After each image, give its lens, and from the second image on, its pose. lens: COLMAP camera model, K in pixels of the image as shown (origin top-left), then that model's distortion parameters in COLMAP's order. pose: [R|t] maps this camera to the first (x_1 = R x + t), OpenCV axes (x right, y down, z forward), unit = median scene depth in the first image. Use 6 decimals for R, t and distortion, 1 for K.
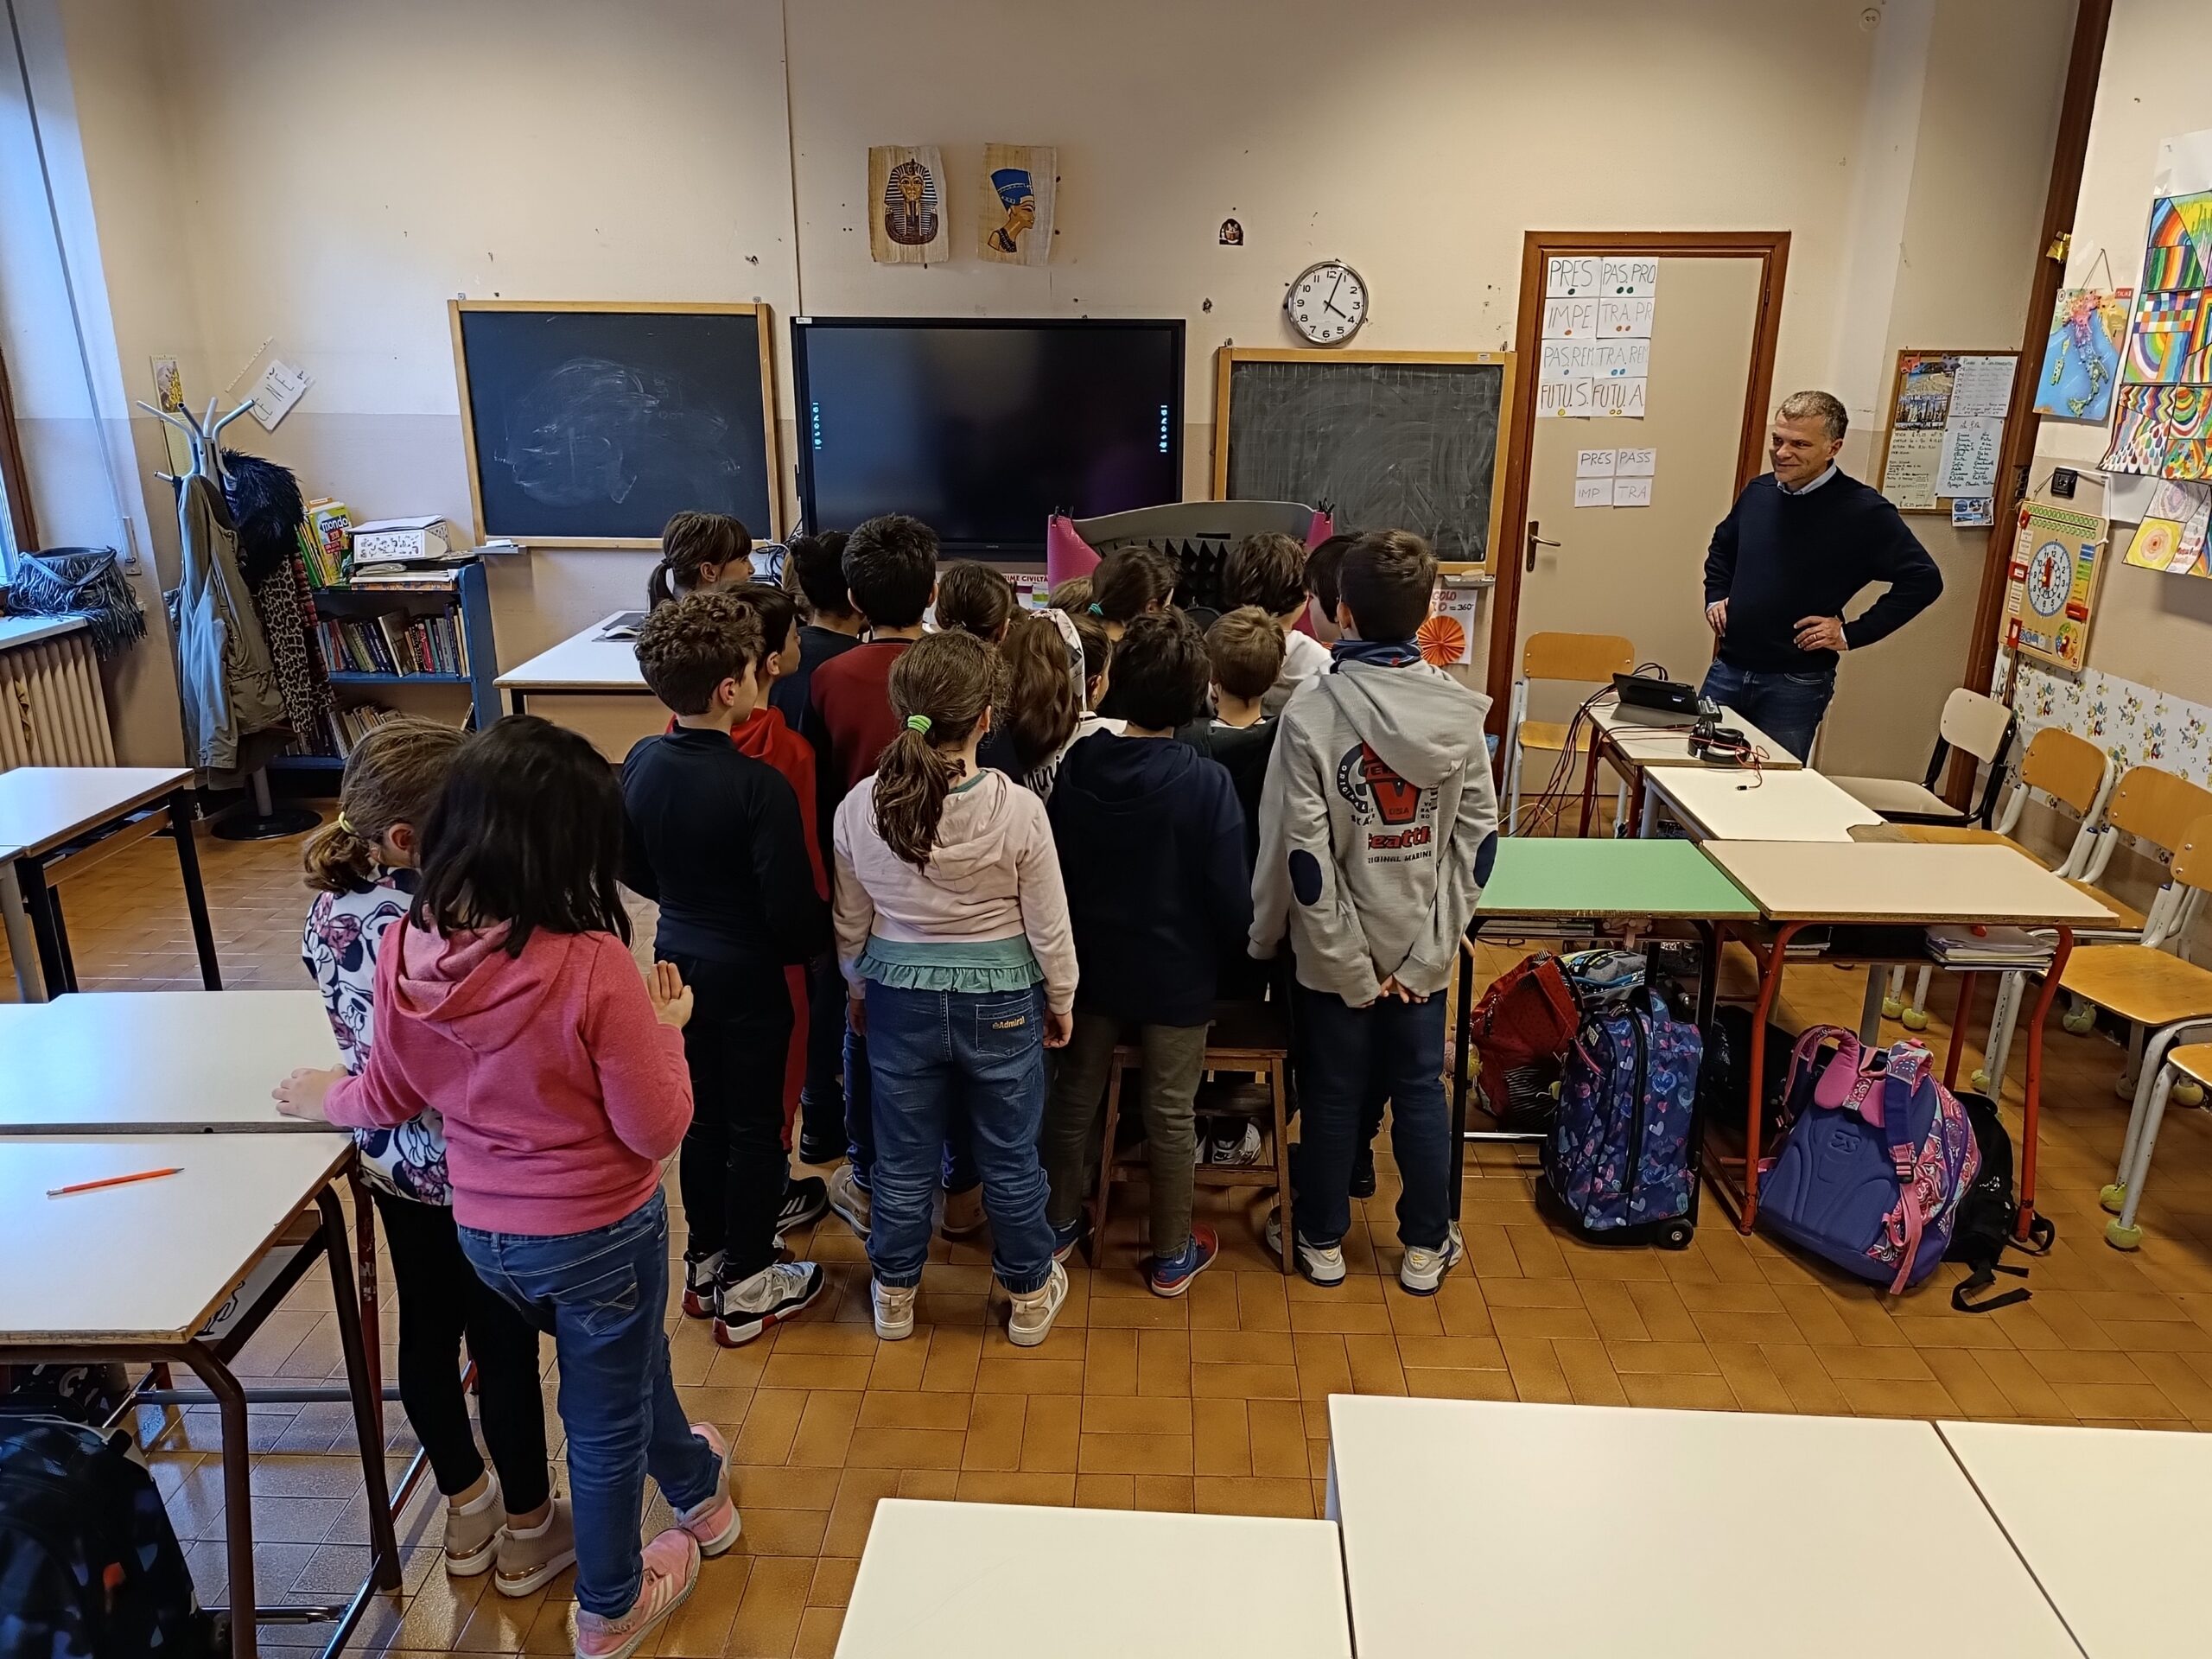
lens RADIAL K [[1541.2, 0, 1111.0], [0, 1541.2, 832.0], [0, 0, 1]] dist [0.003357, -0.019068]
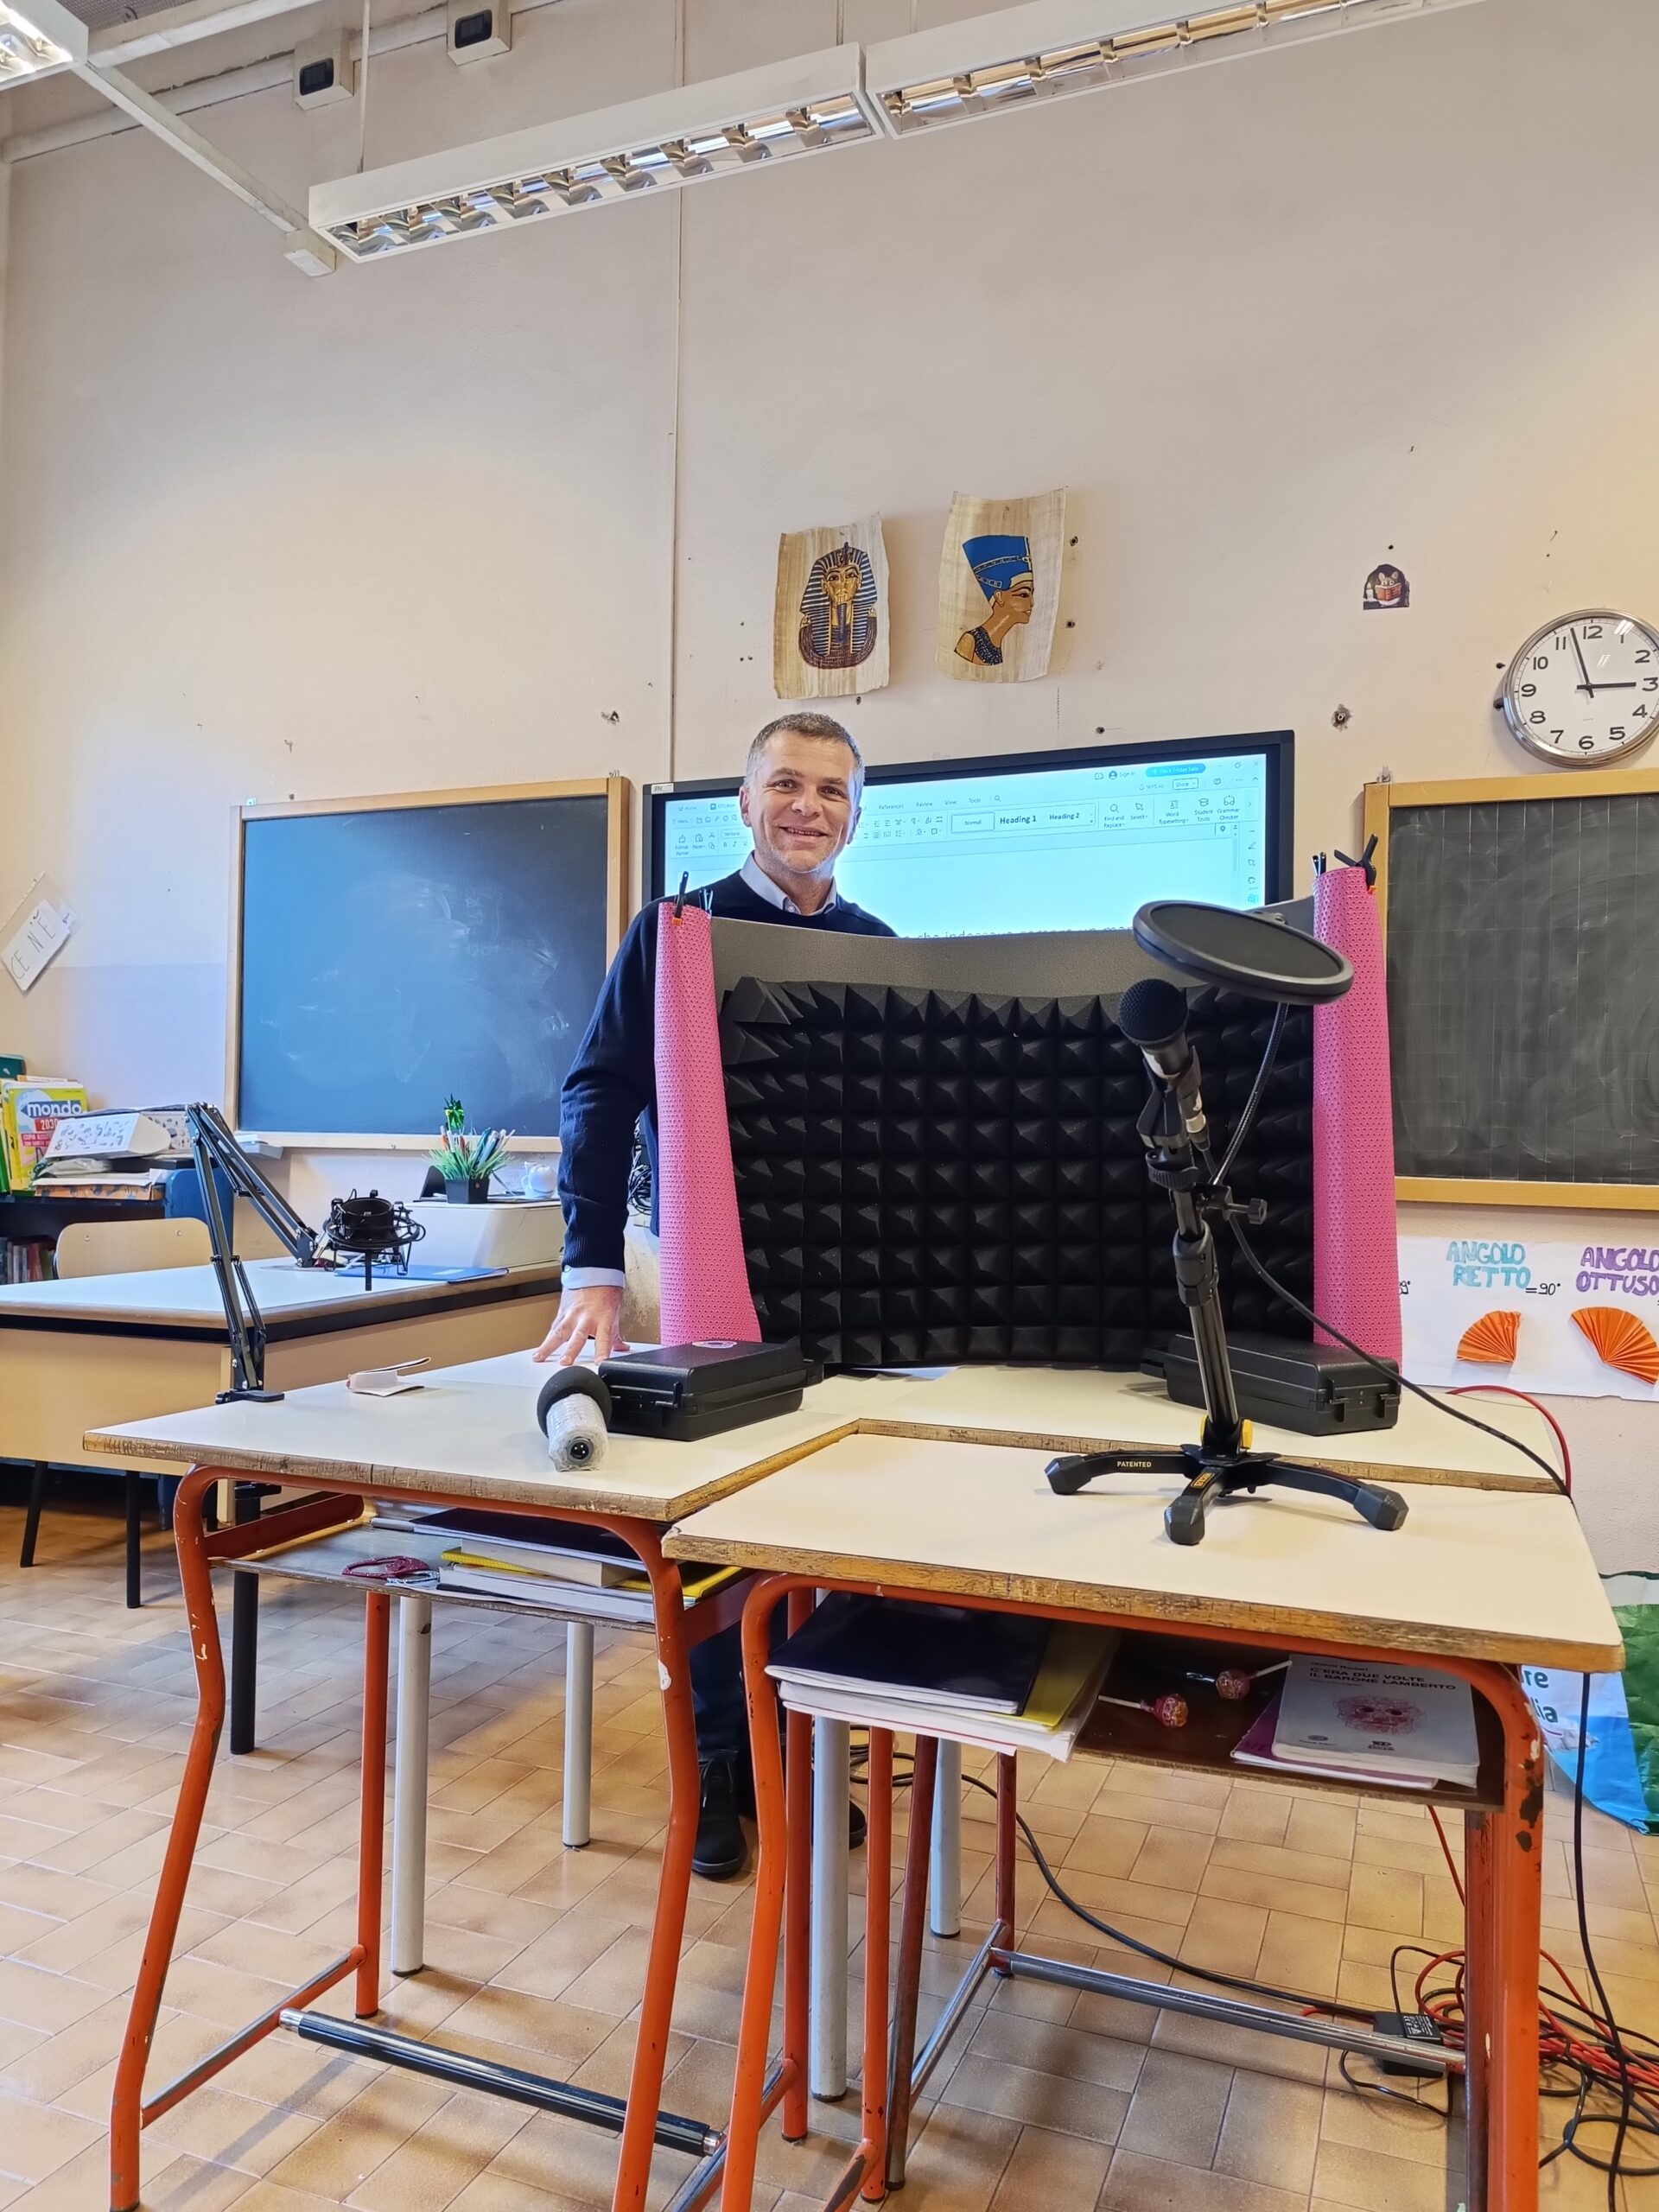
lens RADIAL K [[1541.2, 0, 820.7], [0, 1541.2, 1107.2], [0, 0, 1]] dist [0.003357, -0.019068]
pose [[0.936142, -0.000702, -0.351622, 0.080568], [-0.110296, 0.948942, -0.295541, -0.029460], [0.333876, 0.315451, 0.888267, 0.494166]]
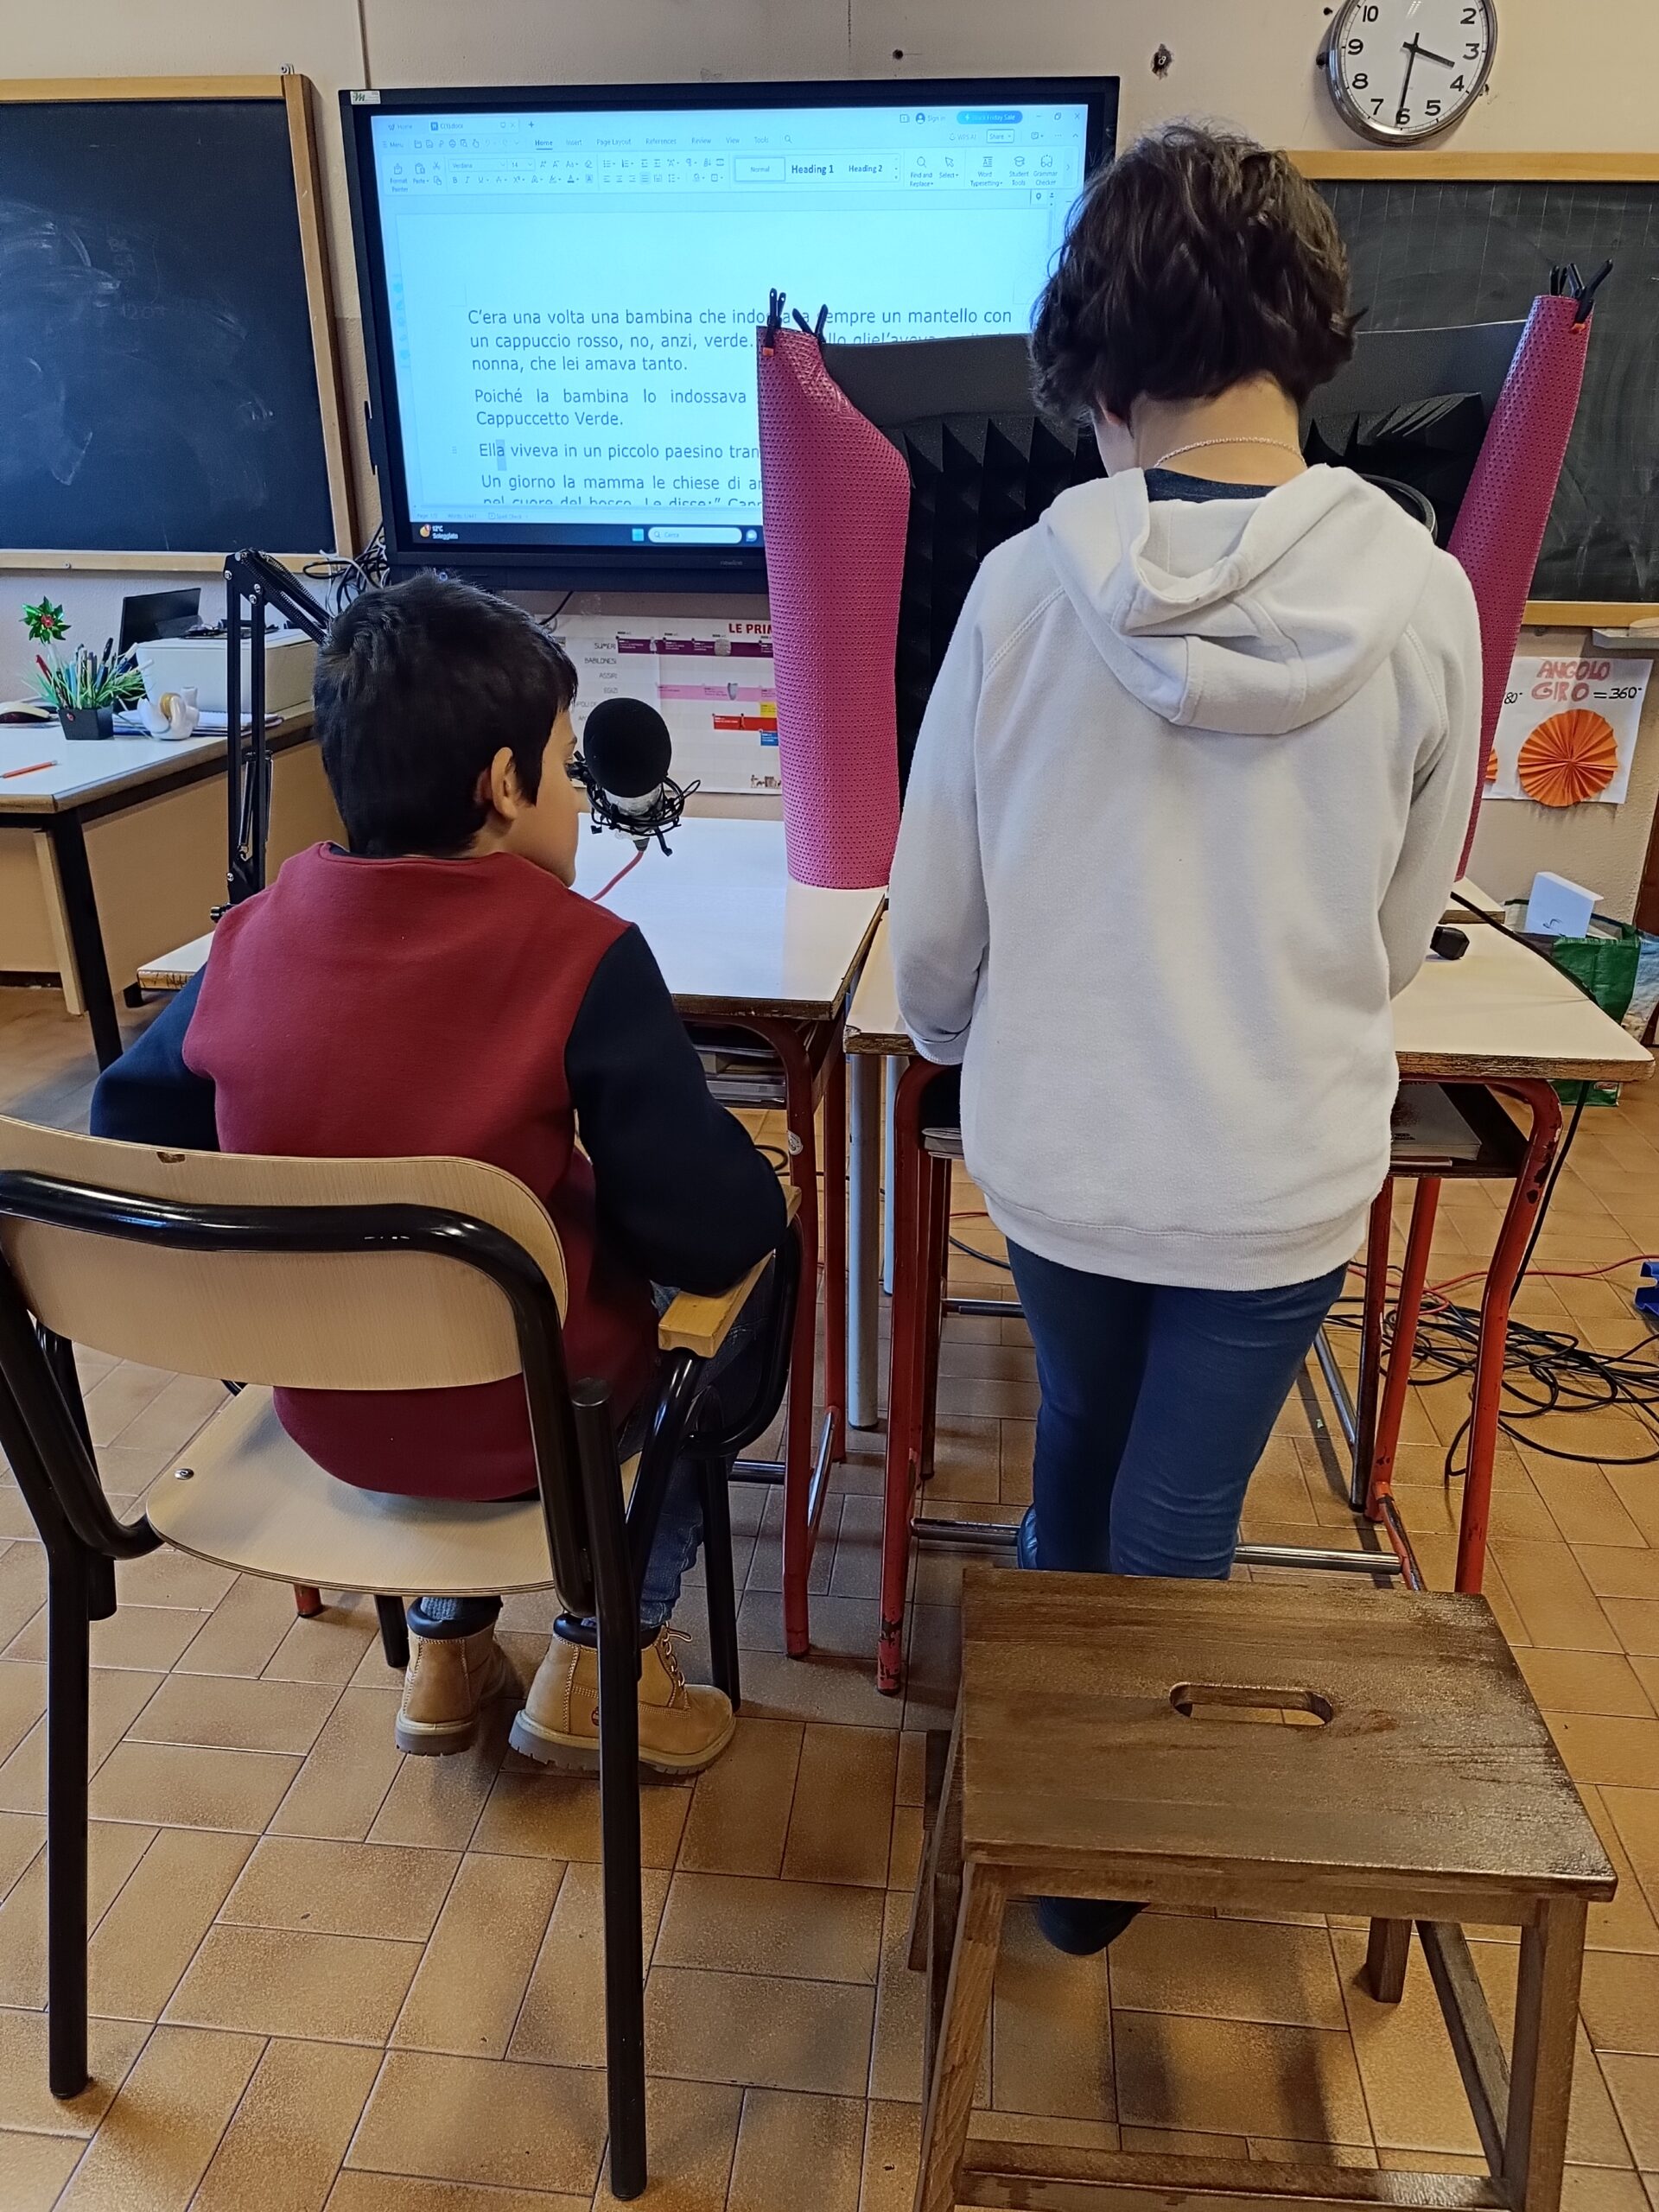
lens RADIAL K [[1541.2, 0, 858.6], [0, 1541.2, 1150.0], [0, 0, 1]] dist [0.003357, -0.019068]
pose [[0.997585, 0.028184, -0.063475, 0.005862], [-0.022120, 0.995299, 0.094289, -0.035347], [0.065834, -0.092658, 0.993519, 0.463348]]
